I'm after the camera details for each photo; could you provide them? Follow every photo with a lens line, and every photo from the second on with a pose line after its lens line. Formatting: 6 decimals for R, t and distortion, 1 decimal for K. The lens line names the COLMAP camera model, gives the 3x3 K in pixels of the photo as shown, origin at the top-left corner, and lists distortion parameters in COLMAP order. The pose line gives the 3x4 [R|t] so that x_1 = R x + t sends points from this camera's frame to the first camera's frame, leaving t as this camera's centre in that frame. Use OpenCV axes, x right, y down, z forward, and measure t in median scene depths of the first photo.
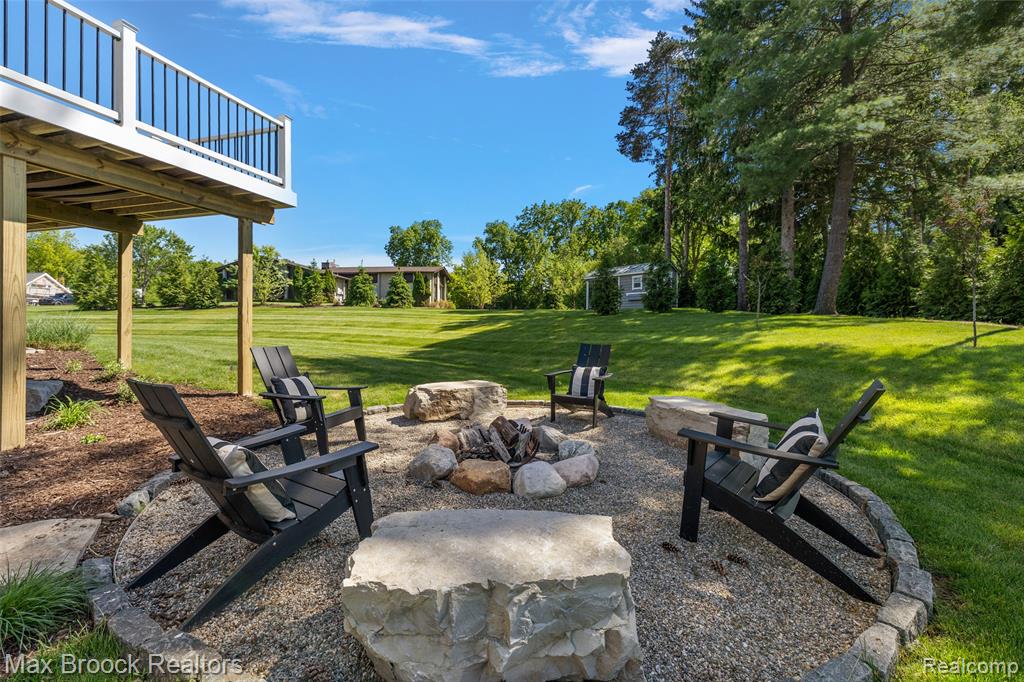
lens RADIAL K [[433.9, 0, 514.7], [0, 433.9, 329.7], [0, 0, 1]] dist [0.000408, -0.000034]
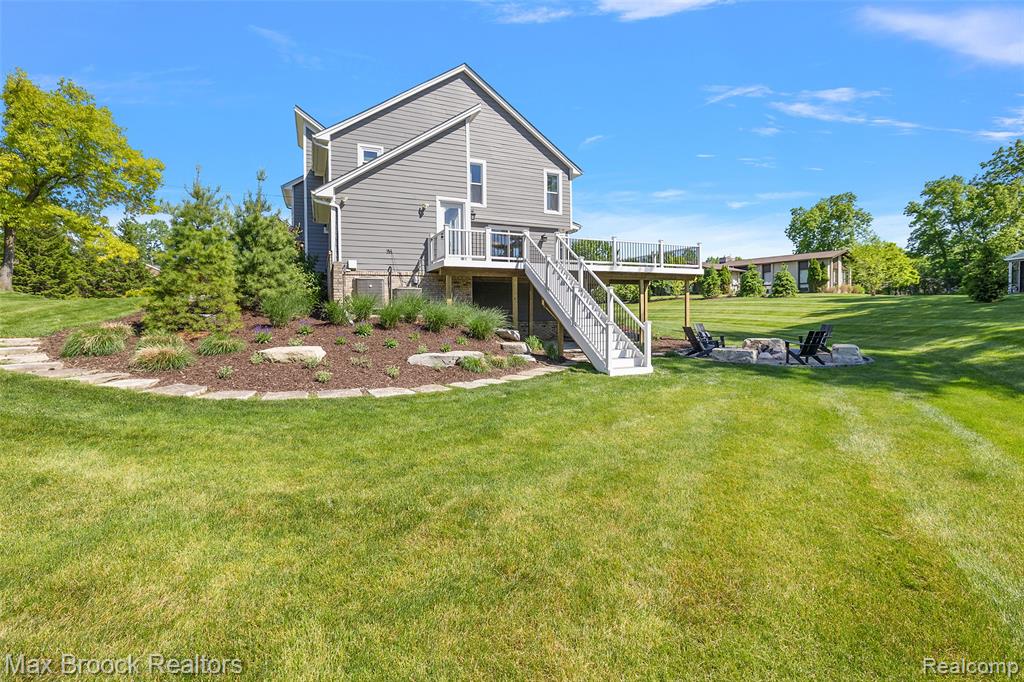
lens RADIAL K [[433.9, 0, 514.7], [0, 433.9, 329.7], [0, 0, 1]] dist [0.000408, -0.000034]
pose [[0.651692, 0.020807, -0.758198, 0.095702], [0.005752, 0.999459, 0.032372, -0.002369], [0.758462, -0.025457, 0.651220, -0.205611]]
